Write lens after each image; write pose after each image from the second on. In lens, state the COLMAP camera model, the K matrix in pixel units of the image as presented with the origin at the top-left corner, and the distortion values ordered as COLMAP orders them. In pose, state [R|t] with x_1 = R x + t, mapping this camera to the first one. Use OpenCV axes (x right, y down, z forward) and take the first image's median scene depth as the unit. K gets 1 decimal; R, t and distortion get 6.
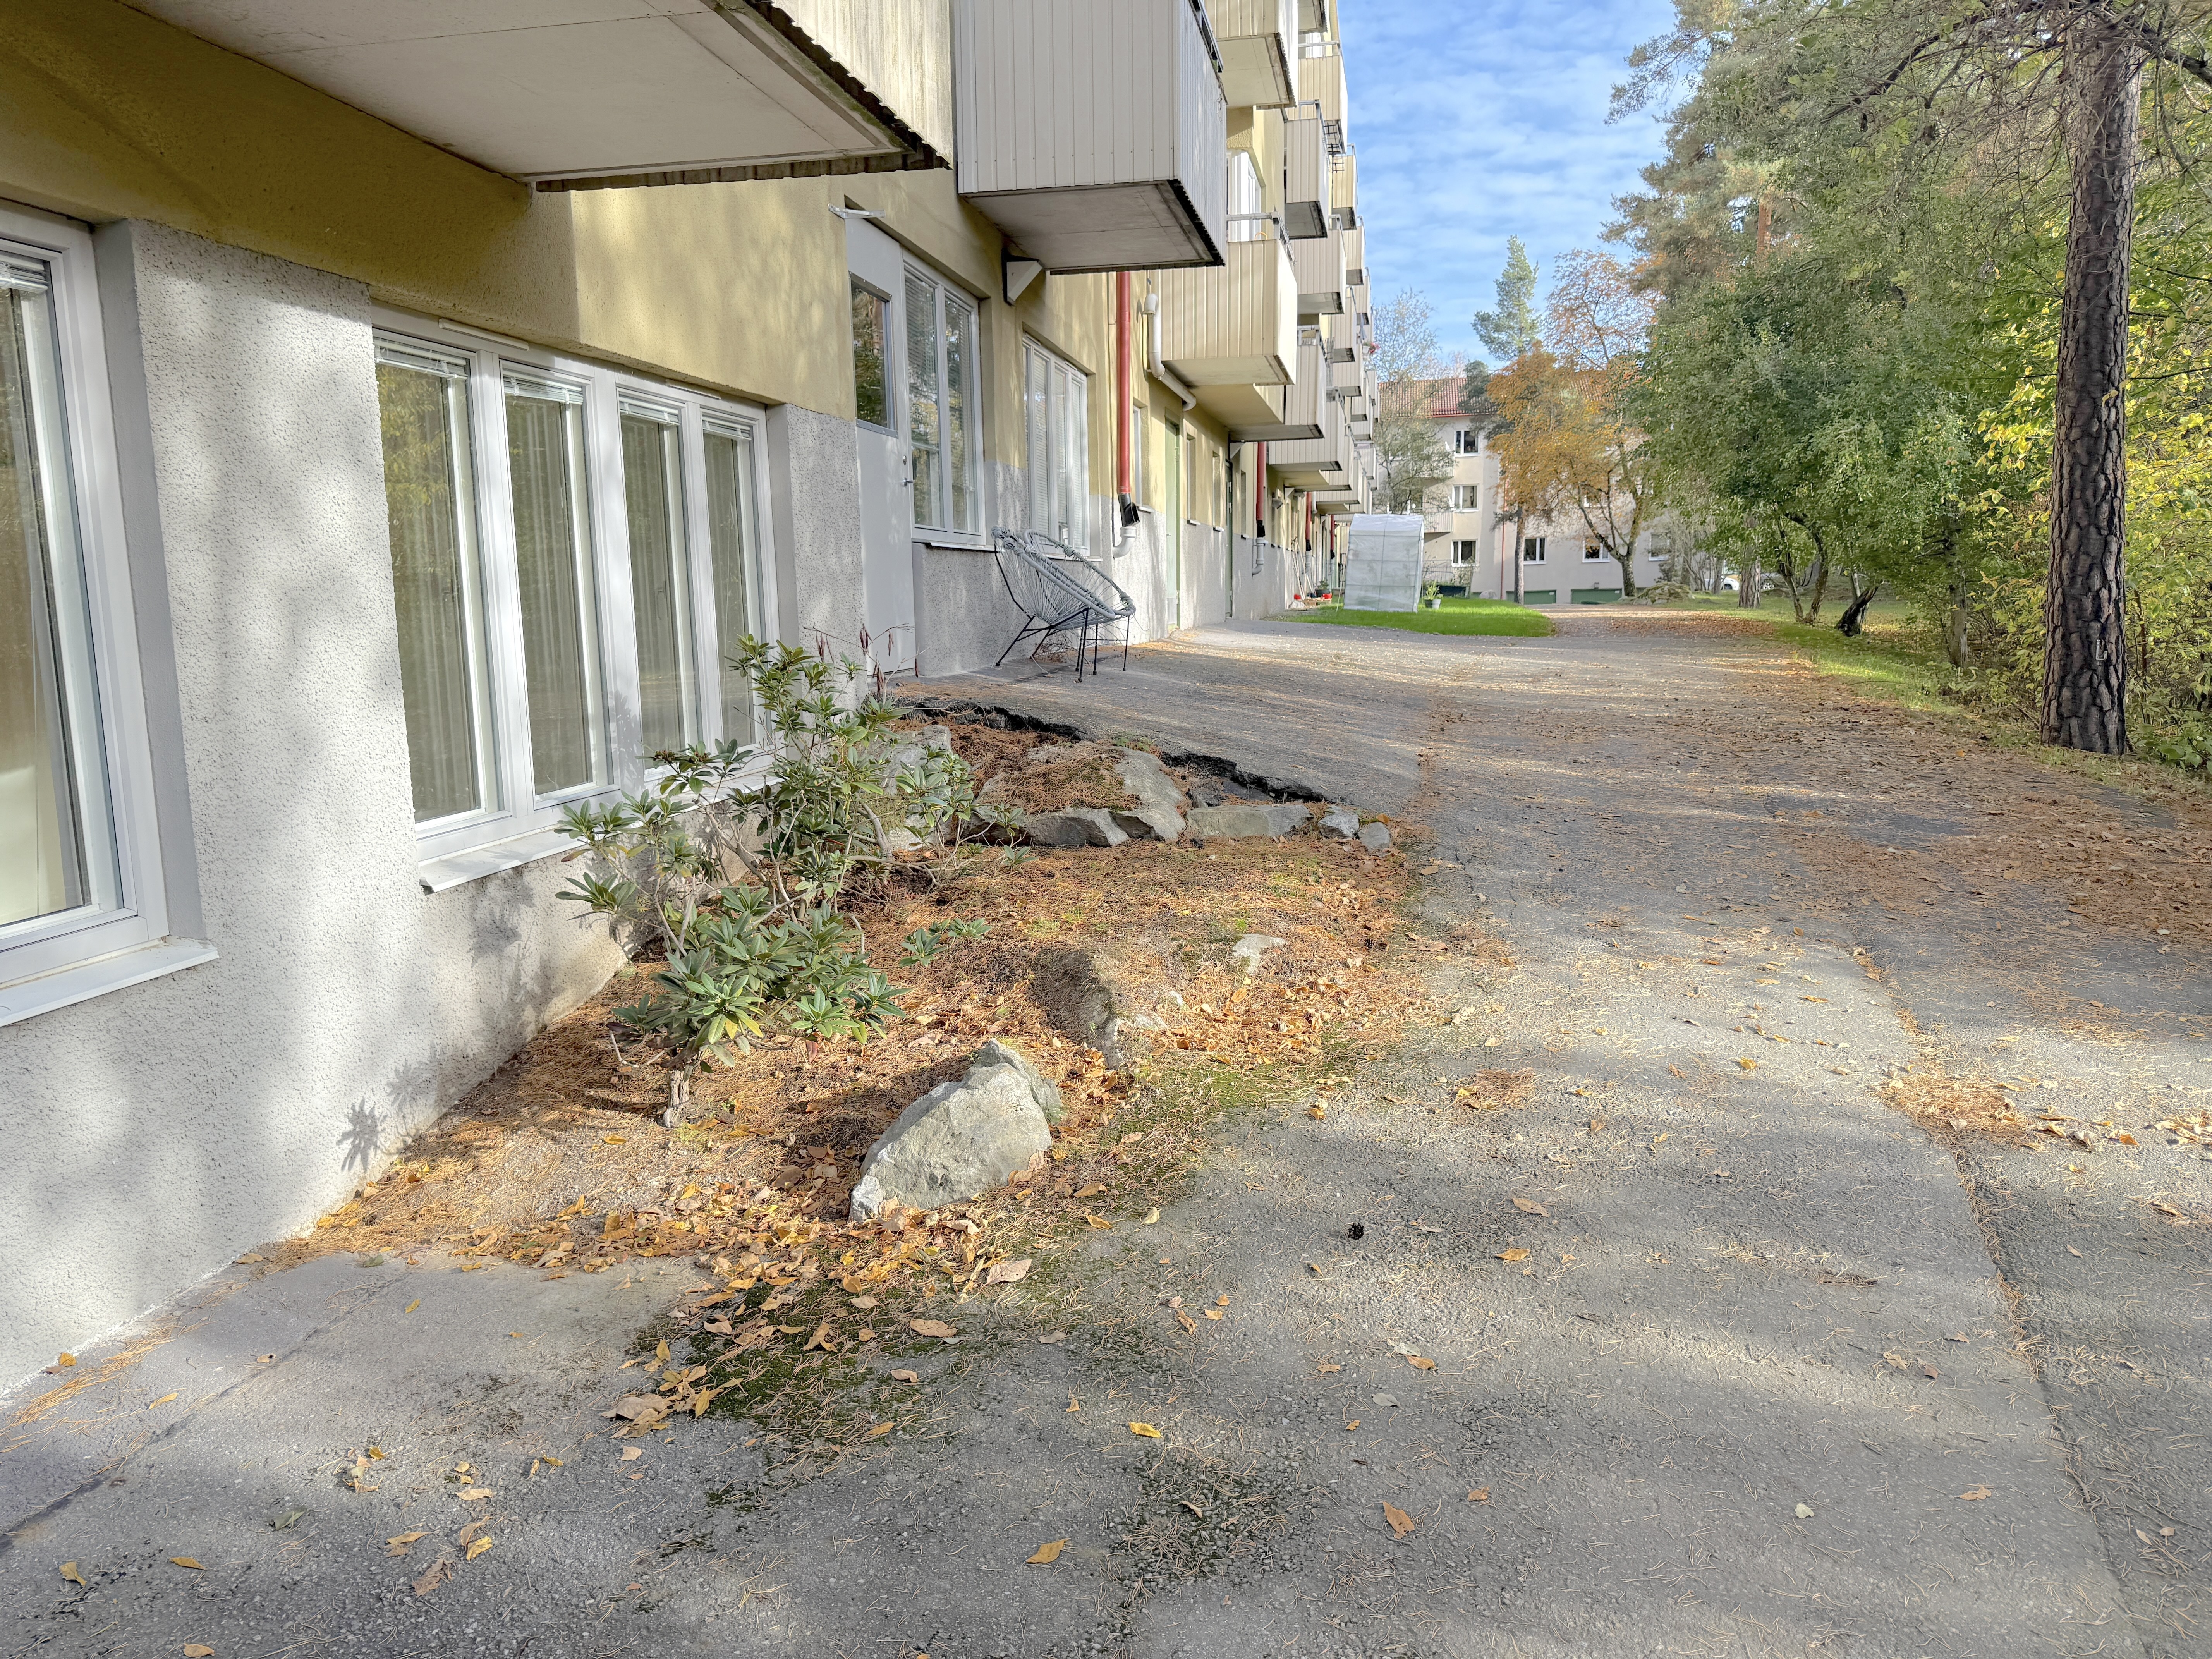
lens RADIAL K [[1549.0, 0, 1110.7], [0, 1549.0, 794.9], [0, 0, 1]] dist [0.114400, -0.136067]
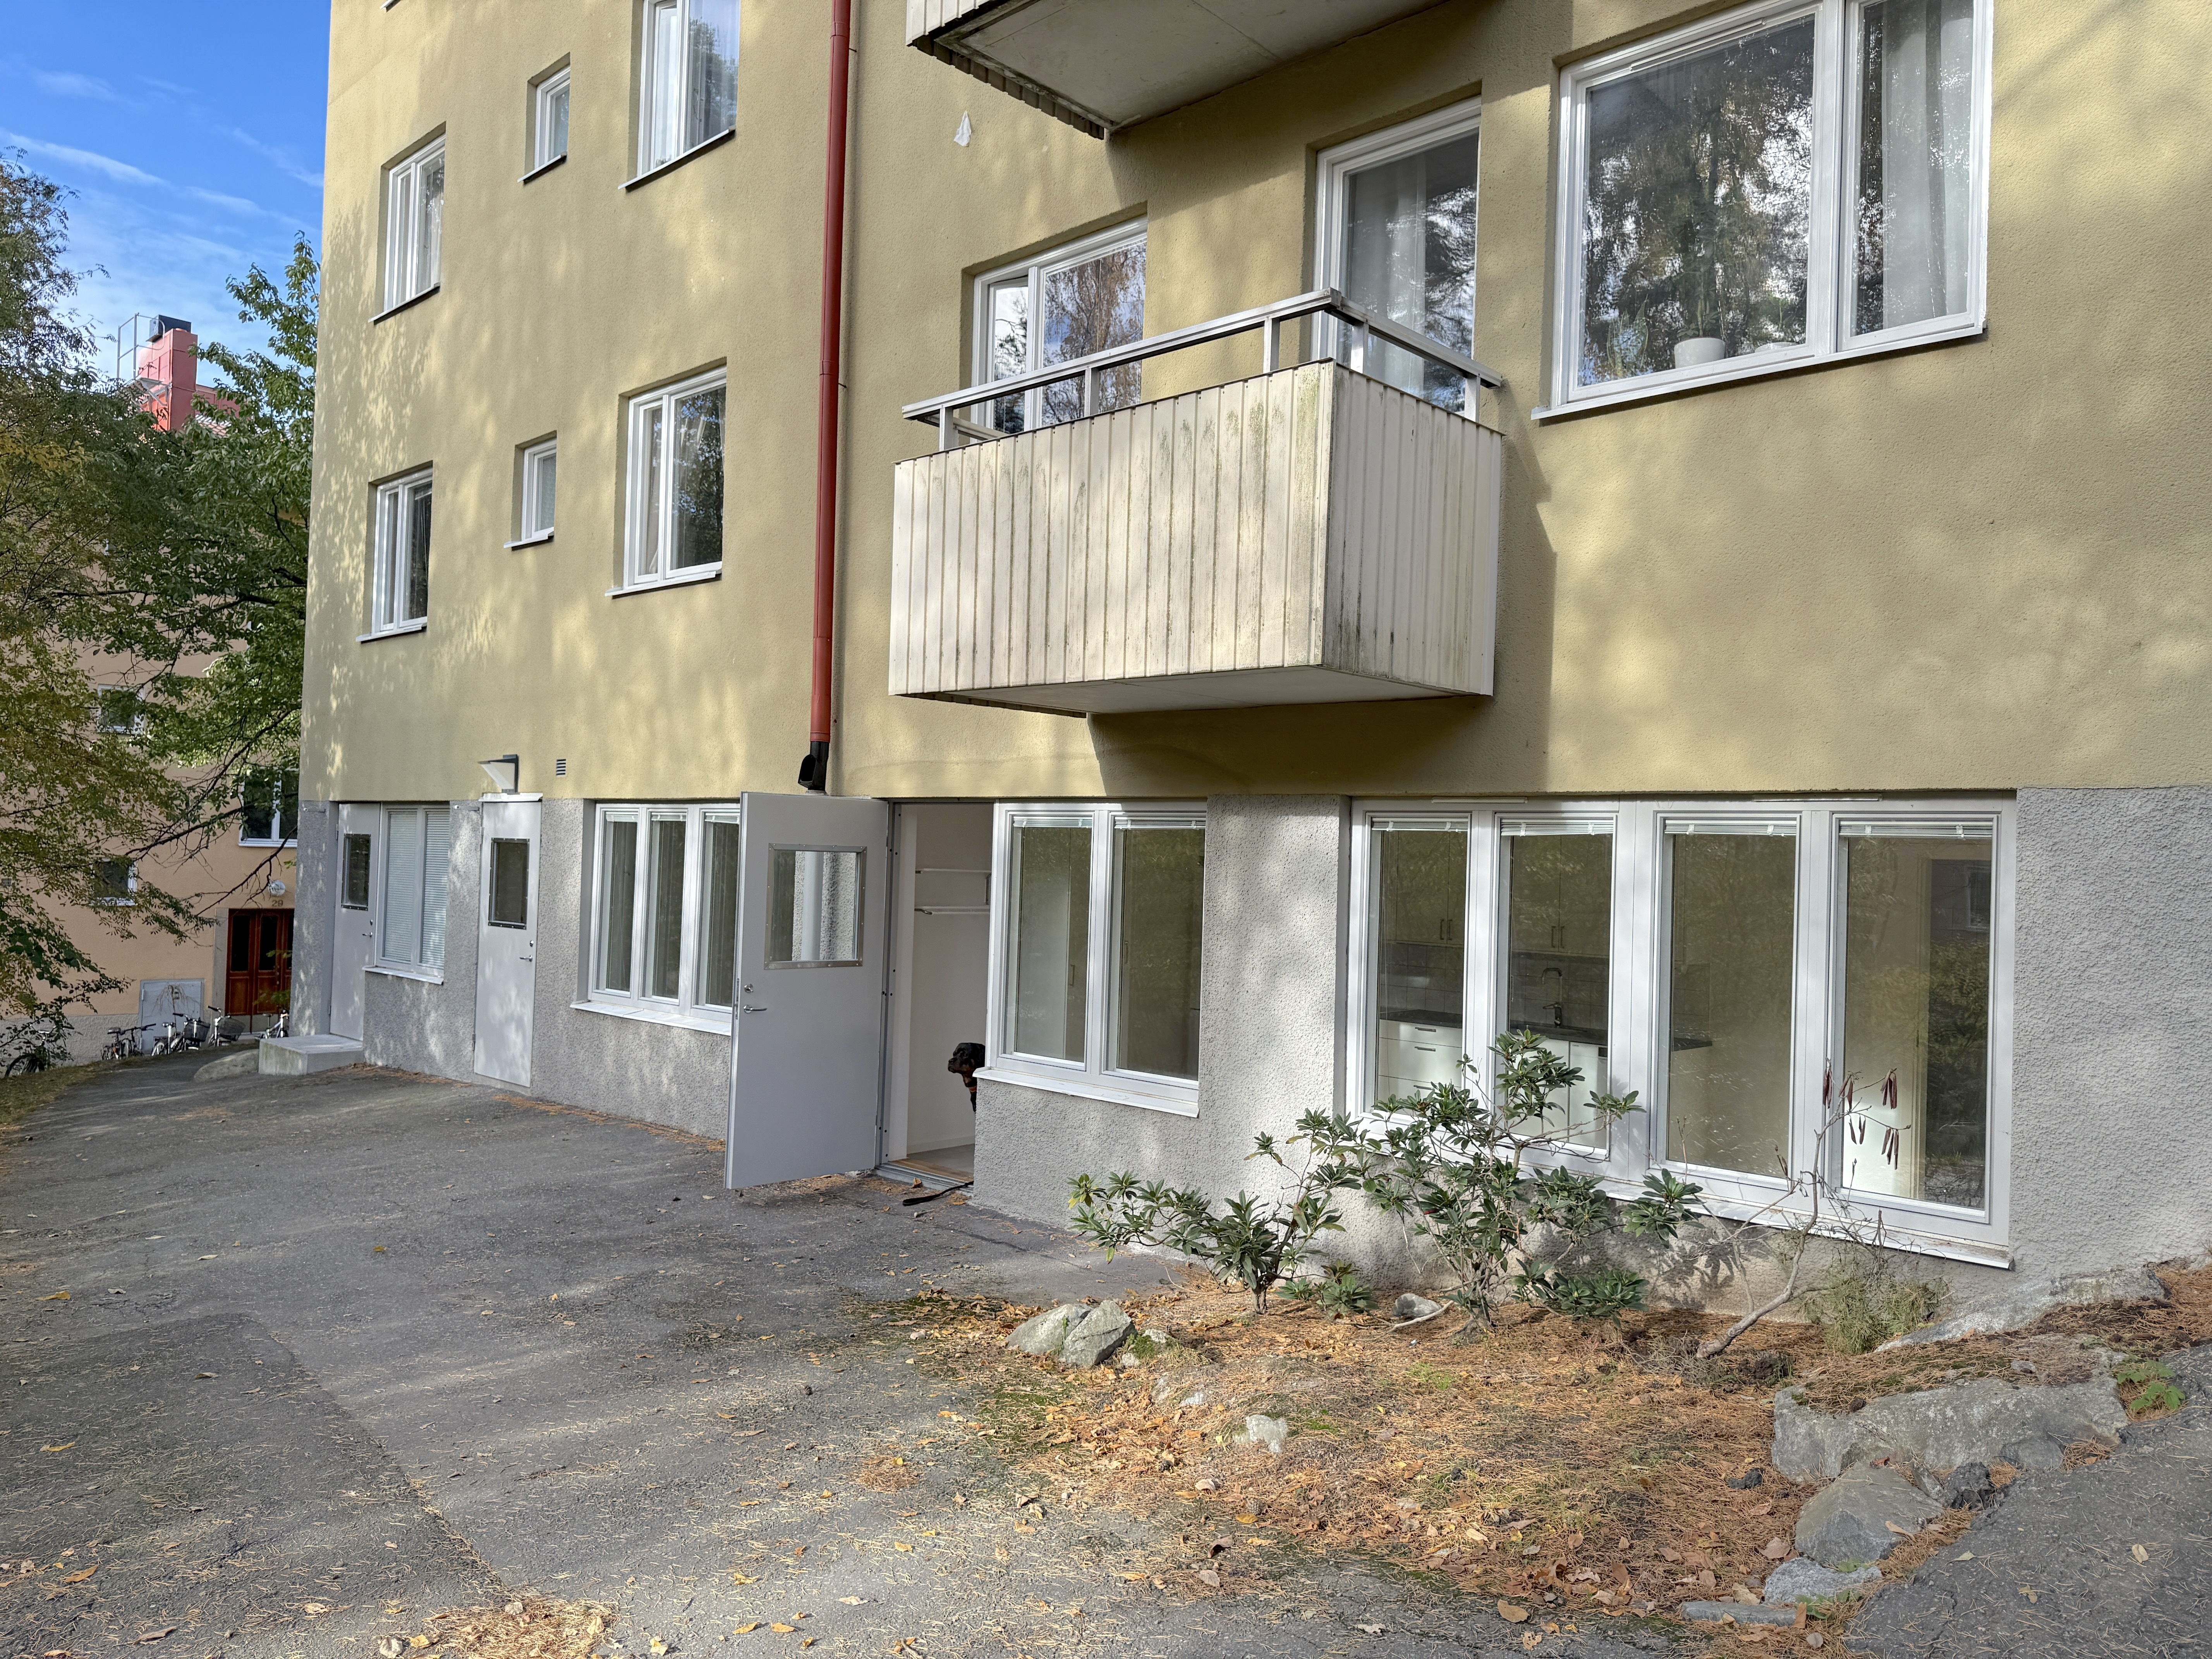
lens RADIAL K [[1555.4, 0, 1130.5], [0, 1555.4, 830.7], [0, 0, 1]] dist [0.097712, -0.133323]
pose [[-0.537070, -0.013626, -0.843428, 1.019992], [-0.138131, 0.987793, 0.072000, -0.335873], [0.832151, 0.155172, -0.532397, 1.557914]]
